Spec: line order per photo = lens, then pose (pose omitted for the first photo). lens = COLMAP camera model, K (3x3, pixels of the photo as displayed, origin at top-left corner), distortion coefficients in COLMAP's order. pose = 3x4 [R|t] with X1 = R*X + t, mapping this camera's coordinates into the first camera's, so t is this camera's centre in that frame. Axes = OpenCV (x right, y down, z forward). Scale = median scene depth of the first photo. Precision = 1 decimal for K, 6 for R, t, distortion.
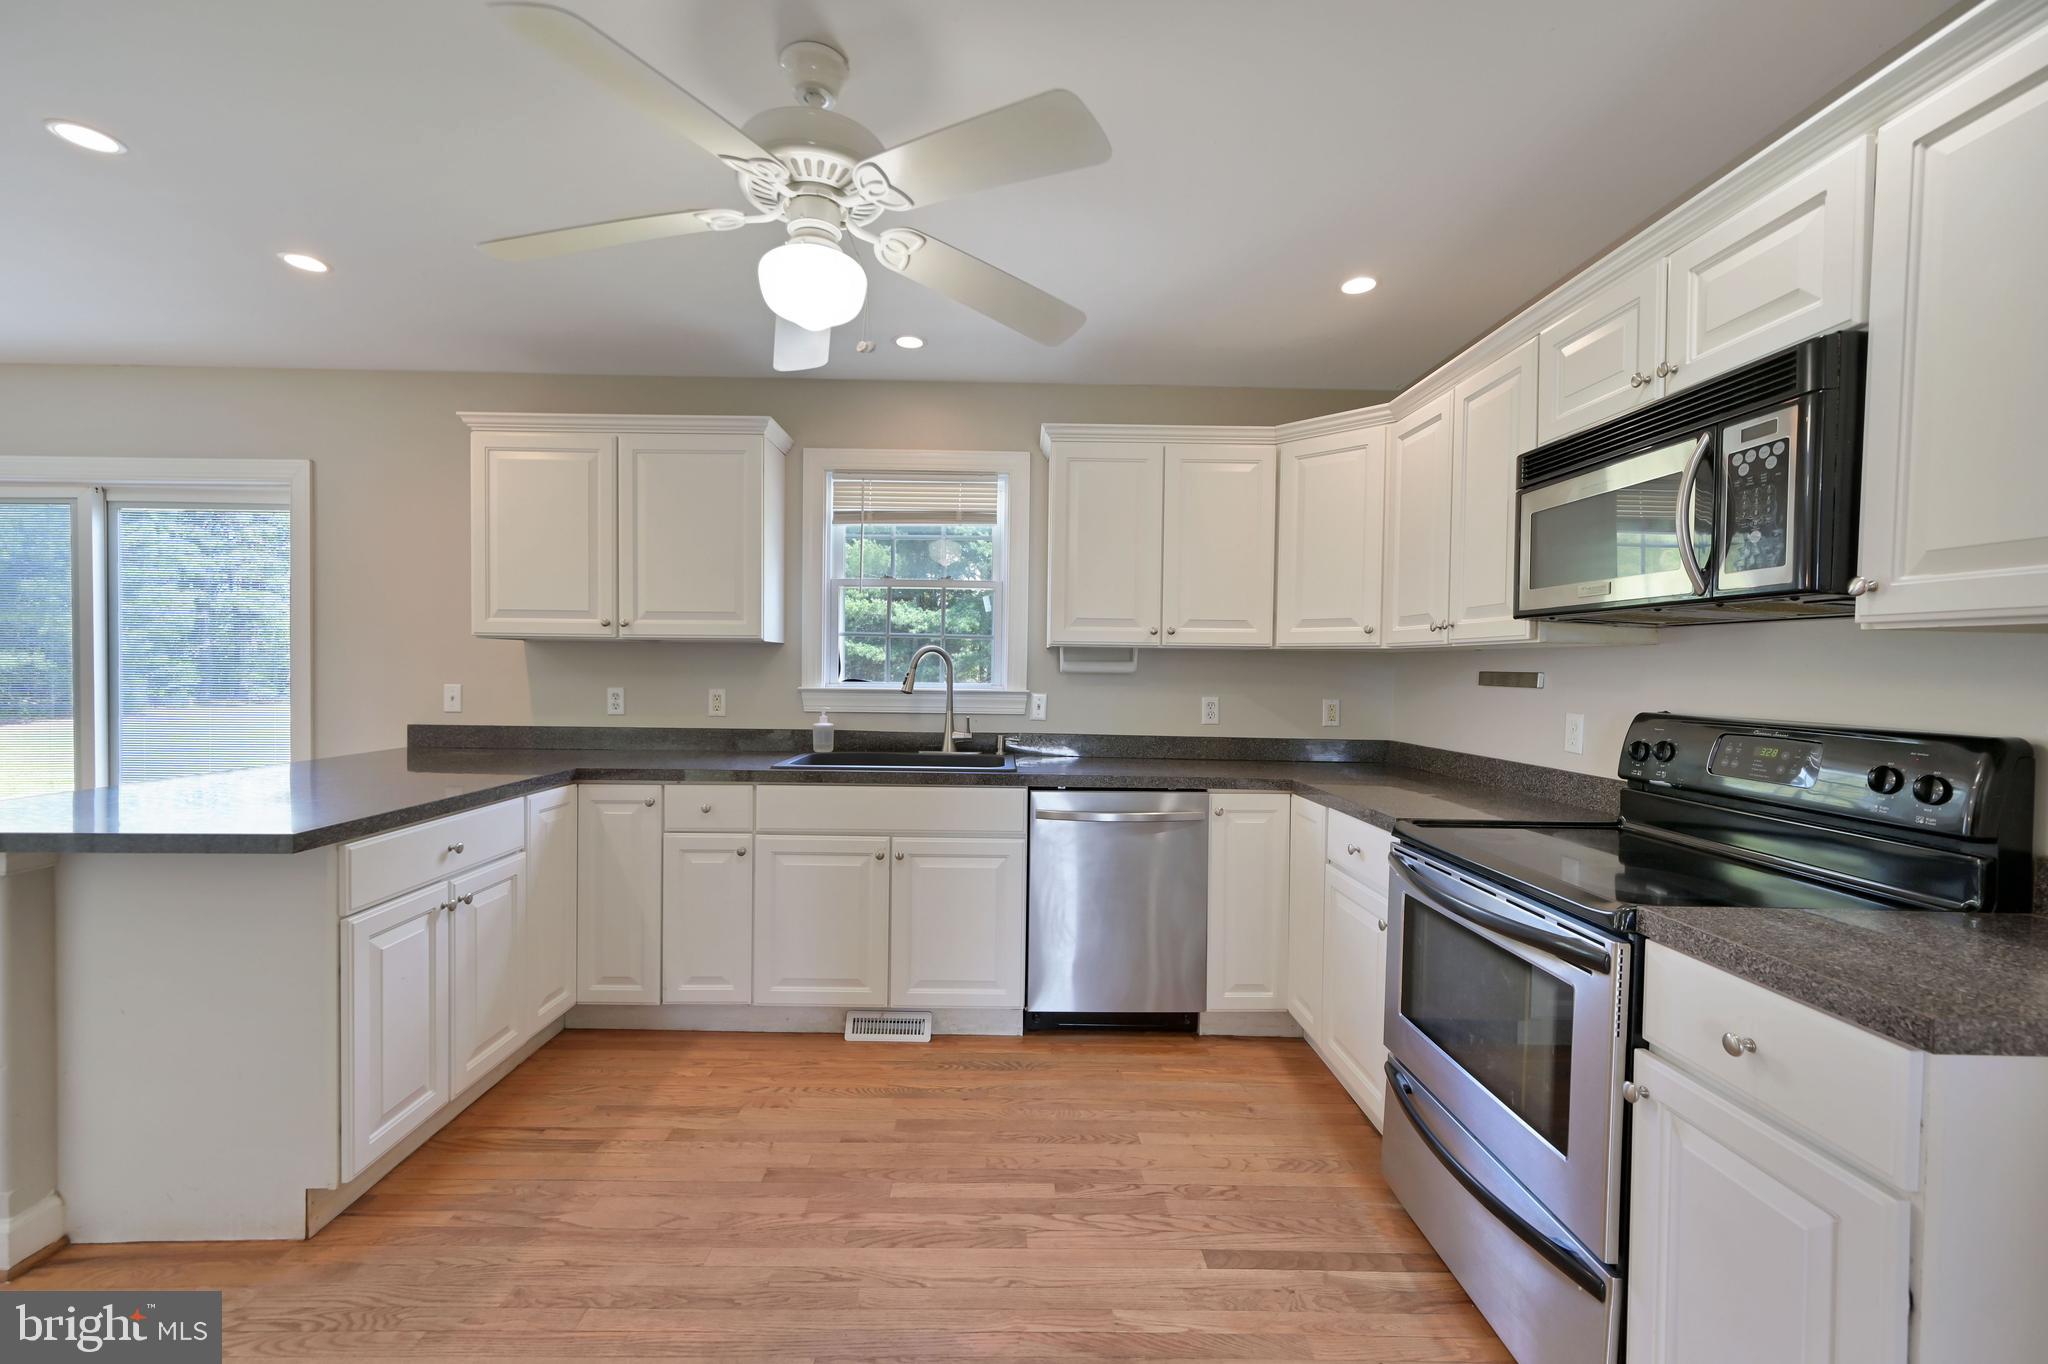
lens RADIAL K [[831.8, 0, 1027.0], [0, 831.8, 688.9], [0, 0, 1]] dist [0.004039, 0.000293]
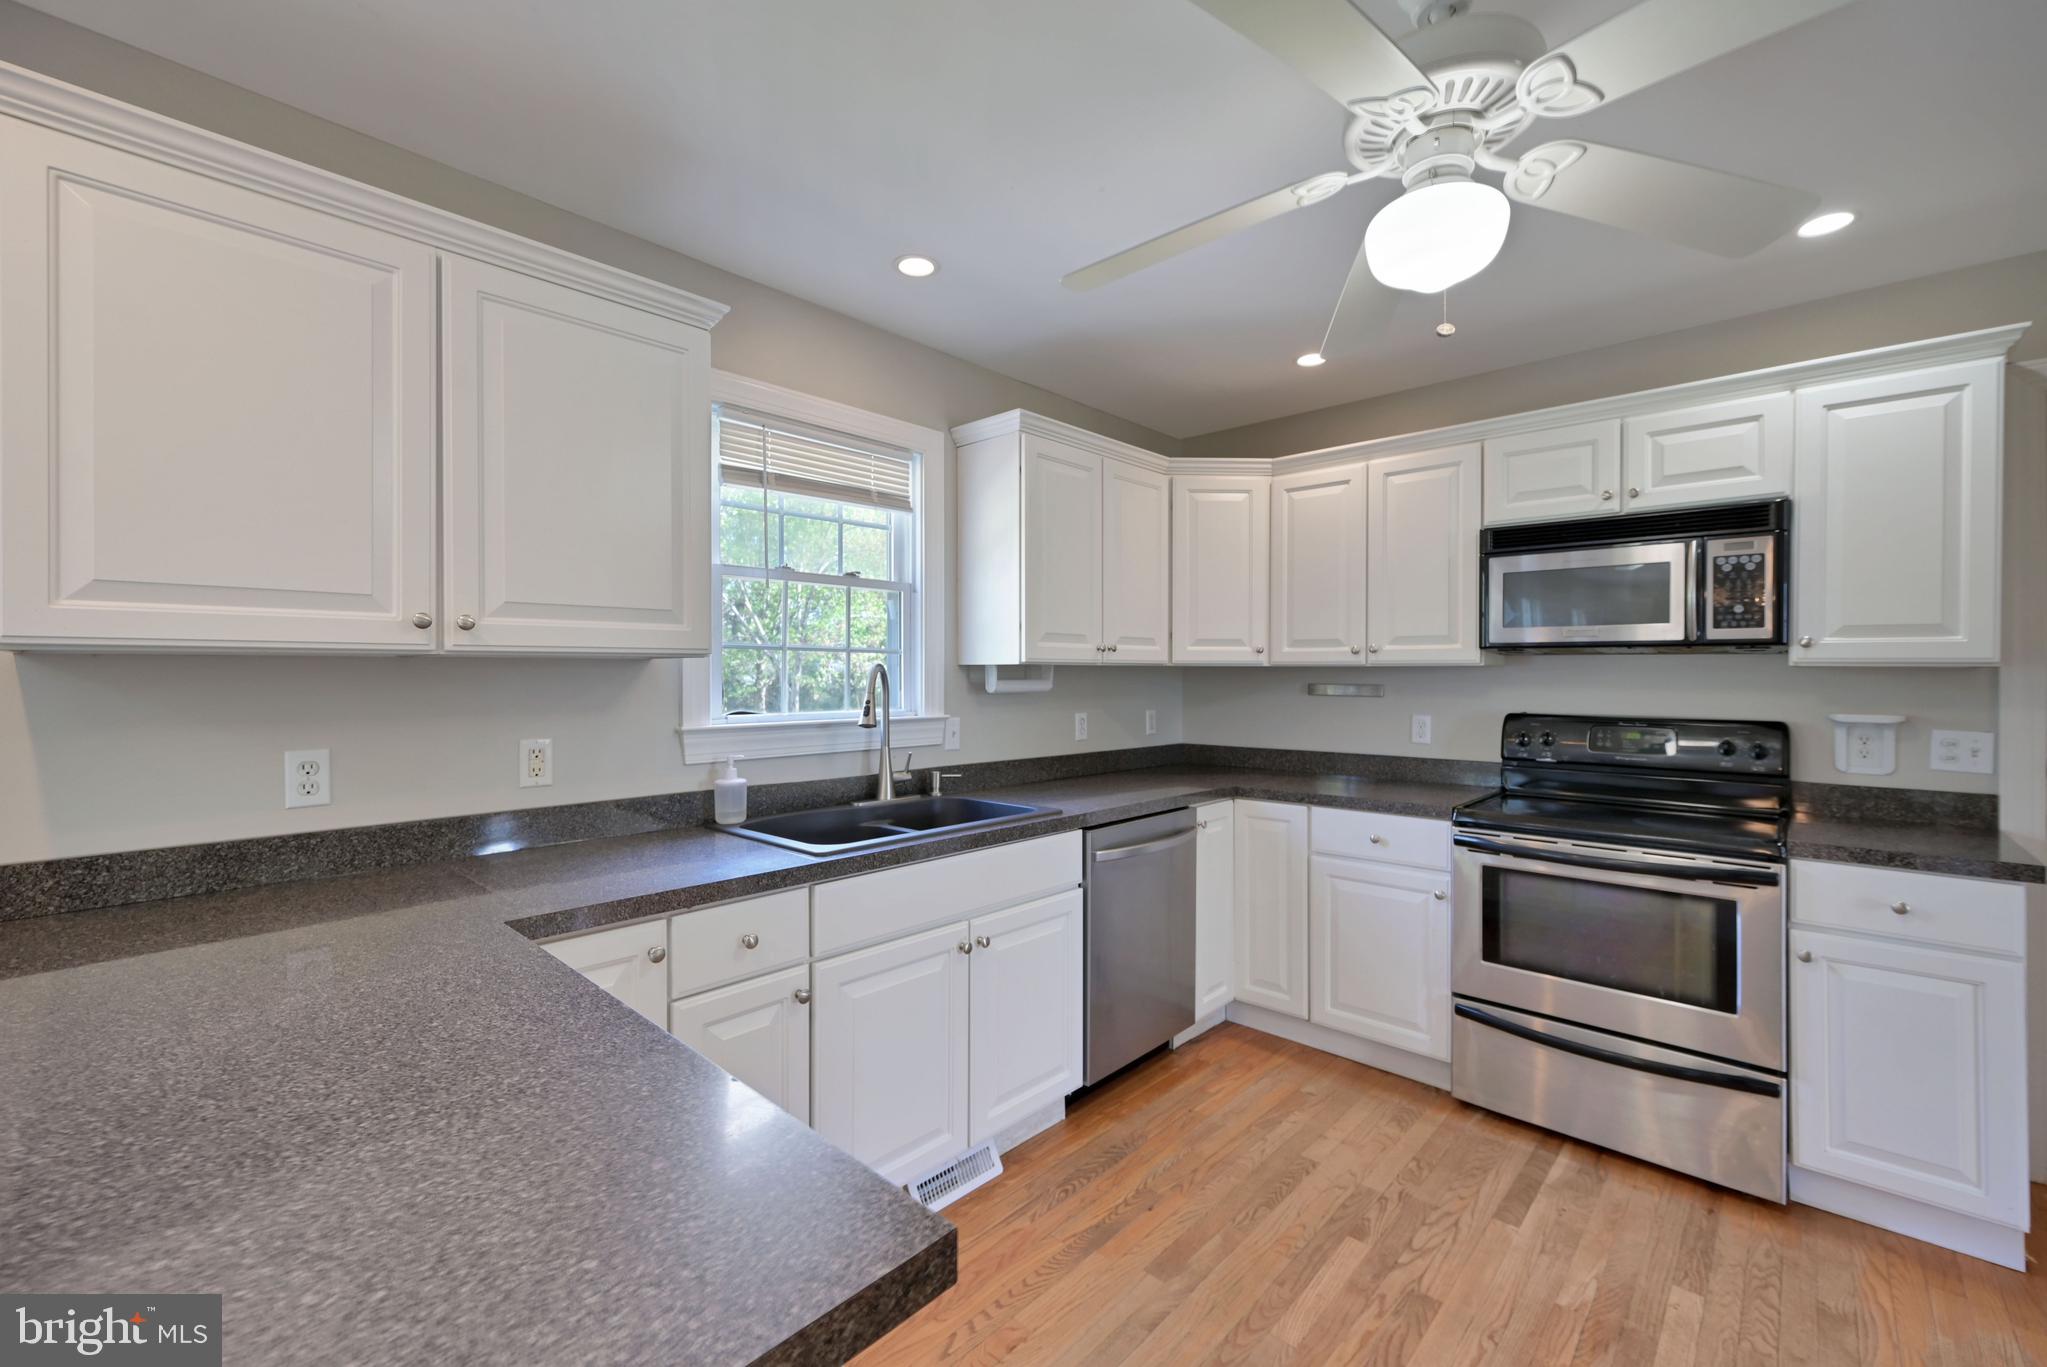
lens RADIAL K [[831.4, 0, 1042.5], [0, 831.4, 675.4], [0, 0, 1]] dist [0.004039, 0.000293]
pose [[0.697192, -0.013695, 0.716754, -0.664203], [0.025755, 0.999651, -0.005952, -0.038177], [-0.716422, 0.022610, 0.697301, 0.427535]]
